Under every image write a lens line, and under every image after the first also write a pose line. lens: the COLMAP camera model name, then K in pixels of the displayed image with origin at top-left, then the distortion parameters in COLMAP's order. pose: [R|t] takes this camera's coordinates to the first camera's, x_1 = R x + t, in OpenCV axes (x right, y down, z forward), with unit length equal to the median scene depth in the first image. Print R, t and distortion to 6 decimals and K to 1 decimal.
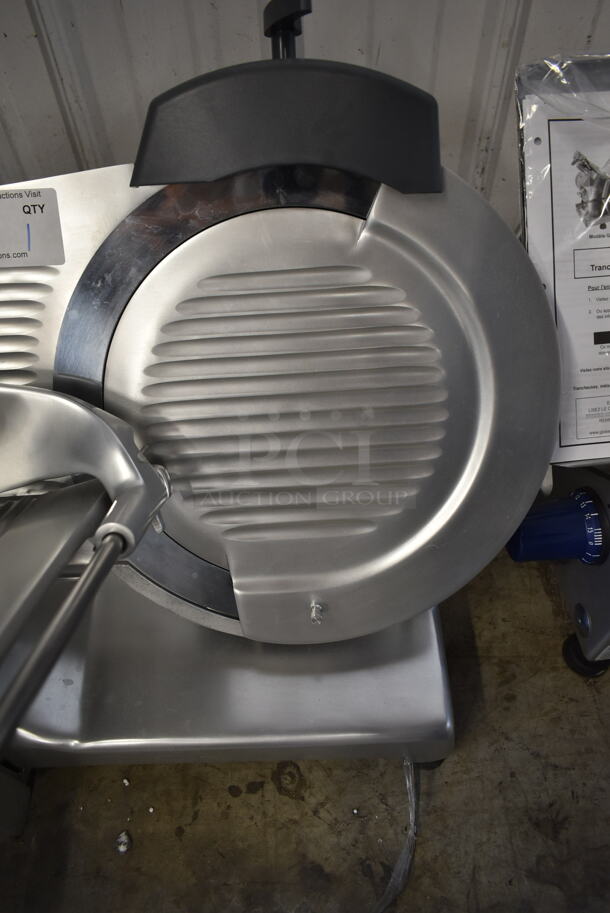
lens RADIAL K [[693.5, 0, 305.0], [0, 693.5, 456.5], [0, 0, 1]] dist [-0.012875, 0.003423]
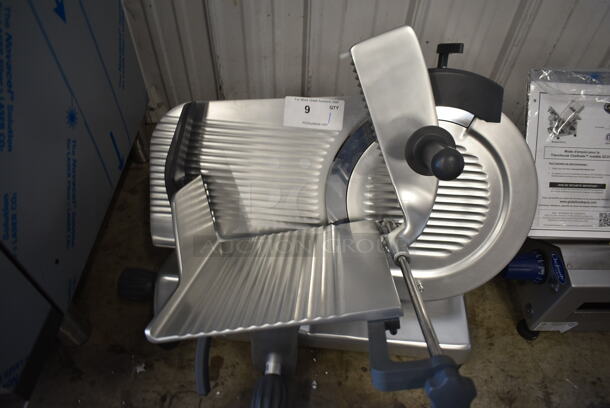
lens RADIAL K [[463.3, 0, 310.1], [0, 463.3, 203.7], [0, 0, 1]] dist [-0.012875, 0.003423]
pose [[0.992876, 0.118405, -0.013301, -0.330690], [-0.118976, 0.991258, -0.057026, 0.072253], [0.006433, 0.058202, 0.998284, -0.516729]]
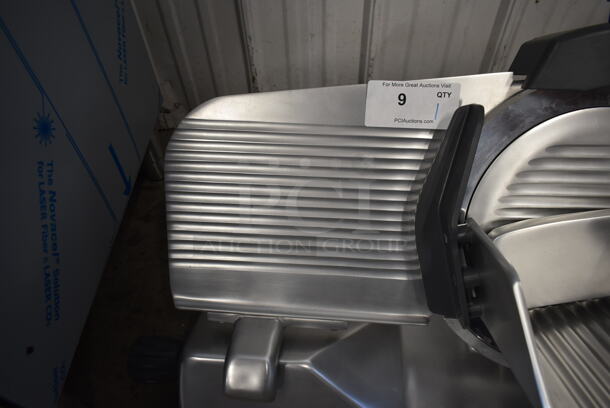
lens RADIAL K [[463.3, 0, 310.1], [0, 463.3, 203.7], [0, 0, 1]] dist [-0.012875, 0.003423]
pose [[0.995175, 0.081406, -0.054773, -0.495935], [-0.083940, 0.995424, -0.045669, -0.025051], [0.050804, 0.050046, 0.997454, -0.058259]]
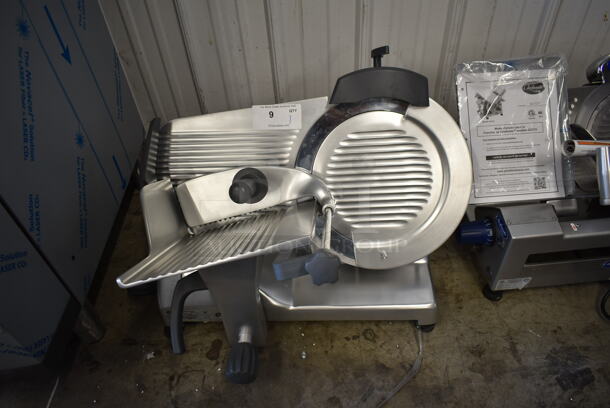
lens RADIAL K [[463.3, 0, 310.1], [0, 463.3, 203.7], [0, 0, 1]] dist [-0.012875, 0.003423]
pose [[0.998973, 0.014344, -0.042978, -0.179351], [-0.020943, 0.987333, -0.157271, 0.286337], [0.040177, 0.158010, 0.986620, -0.739754]]
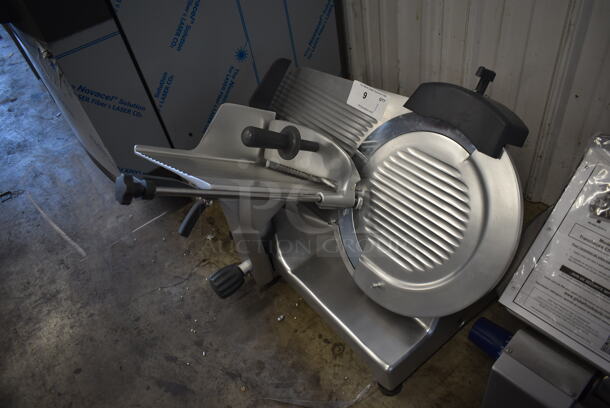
lens RADIAL K [[463.3, 0, 310.1], [0, 463.3, 203.7], [0, 0, 1]] dist [-0.012875, 0.003423]
pose [[0.586835, 0.516536, -0.623551, 0.670007], [-0.583171, 0.803869, 0.117075, -0.052510], [0.561726, 0.294933, 0.772967, -0.408844]]
